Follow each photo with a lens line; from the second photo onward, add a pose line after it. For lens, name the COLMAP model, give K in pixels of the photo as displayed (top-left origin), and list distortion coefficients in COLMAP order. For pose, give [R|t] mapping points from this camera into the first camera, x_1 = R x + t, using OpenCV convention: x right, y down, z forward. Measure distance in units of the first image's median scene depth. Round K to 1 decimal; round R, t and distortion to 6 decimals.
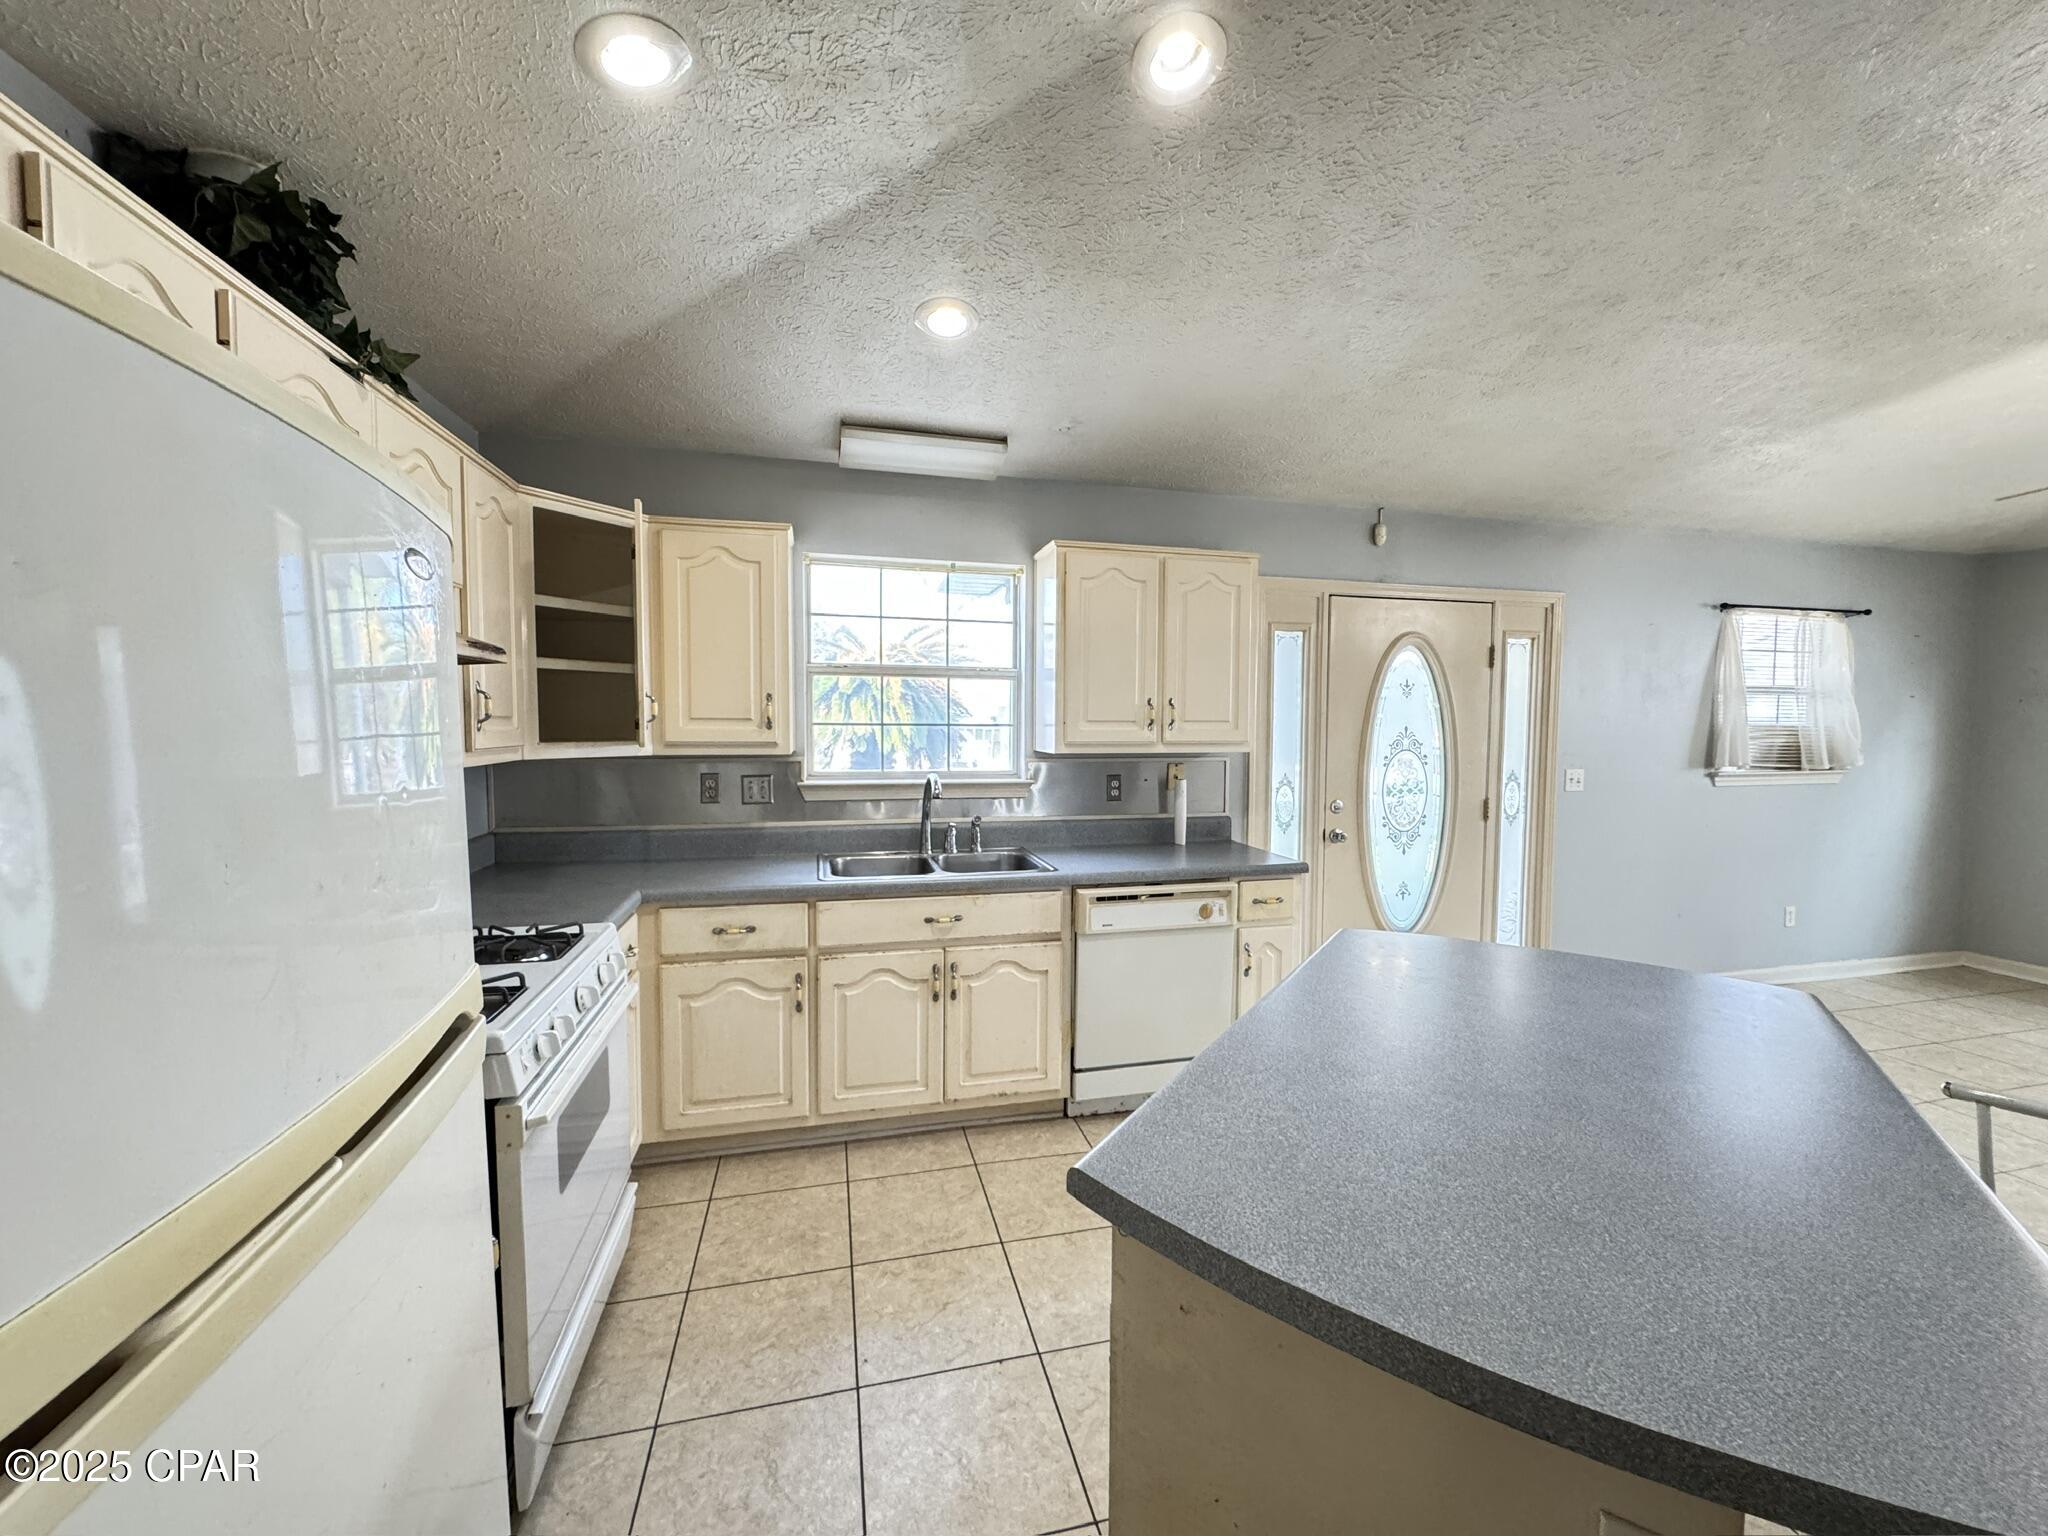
lens RADIAL K [[820.7, 0, 1024.7], [0, 820.7, 764.7], [0, 0, 1]] dist [-0.002437, 0.000200]
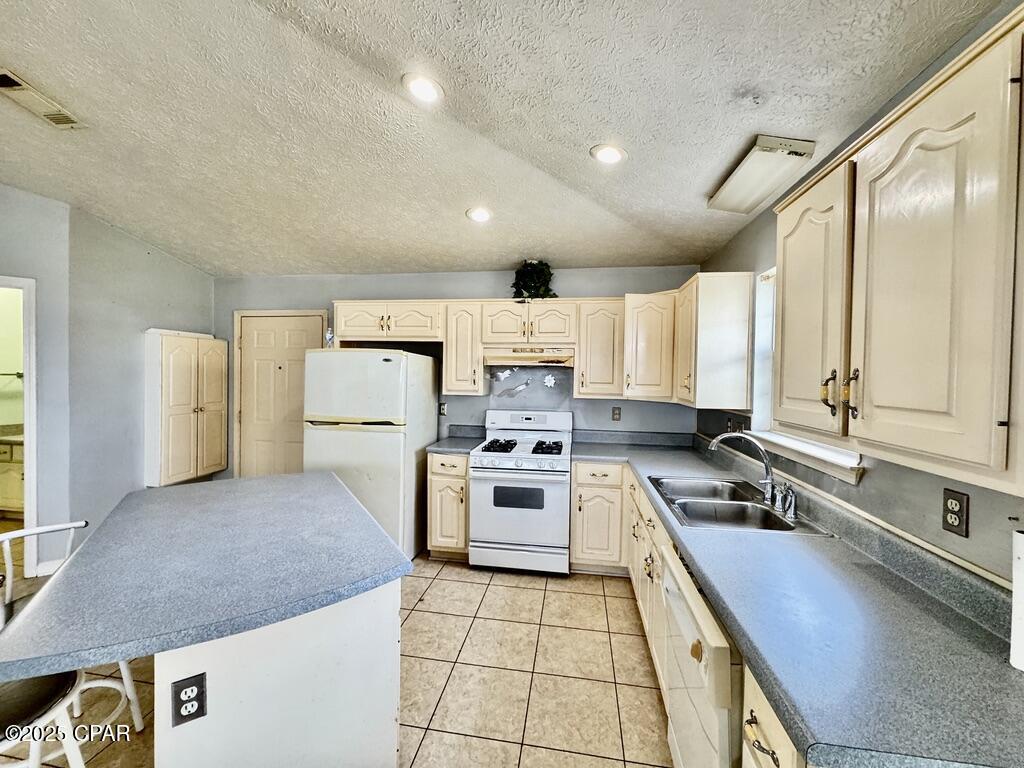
lens RADIAL K [[410.3, 0, 512.3], [0, 410.3, 382.3], [0, 0, 1]] dist [-0.002437, 0.000200]
pose [[-0.390052, 0.005687, -0.920775, 0.523770], [-0.073509, 0.996597, 0.037294, -0.056371], [0.917854, 0.082232, -0.388307, 0.800199]]
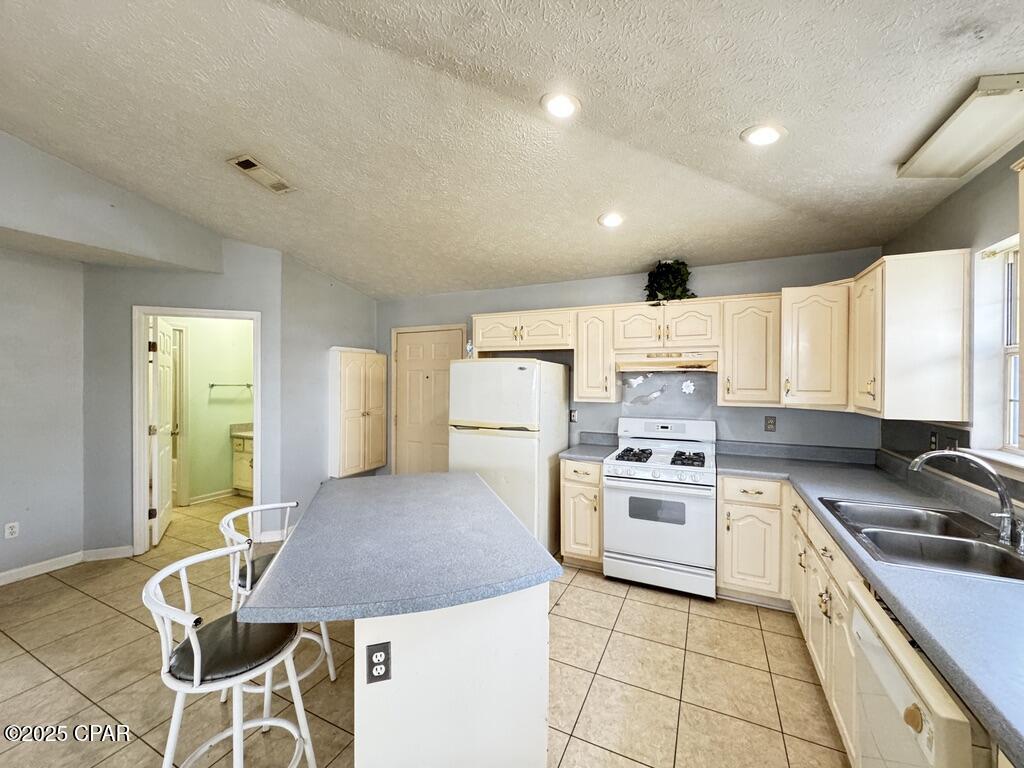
lens RADIAL K [[409.2, 0, 512.8], [0, 409.2, 382.3], [0, 0, 1]] dist [-0.002991, 0.000285]
pose [[-0.639531, -0.003491, -0.768757, 0.537462], [-0.053409, 0.997775, 0.039900, -0.056064], [0.766908, 0.066576, -0.638295, 0.781557]]
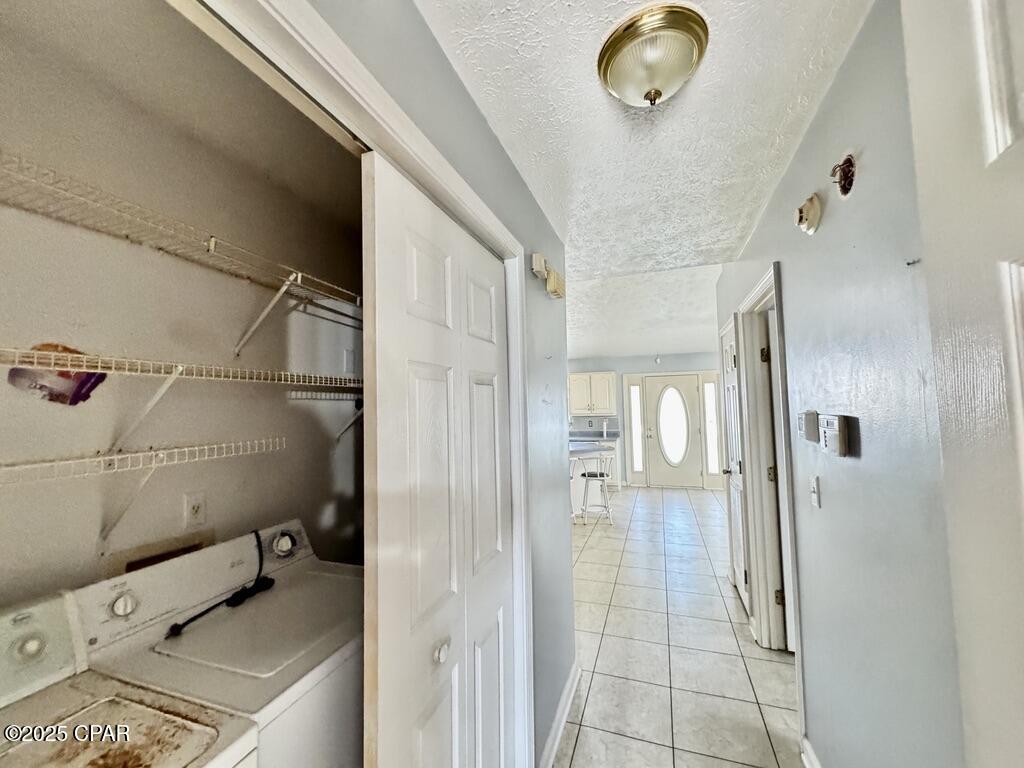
lens RADIAL K [[410.3, 0, 512.3], [0, 410.3, 382.3], [0, 0, 1]] dist [-0.002437, 0.000200]
pose [[0.833723, -0.057735, -0.549156, 0.991929], [-0.008537, 0.993052, -0.117364, 0.068209], [0.552116, 0.102537, 0.827438, -1.104252]]
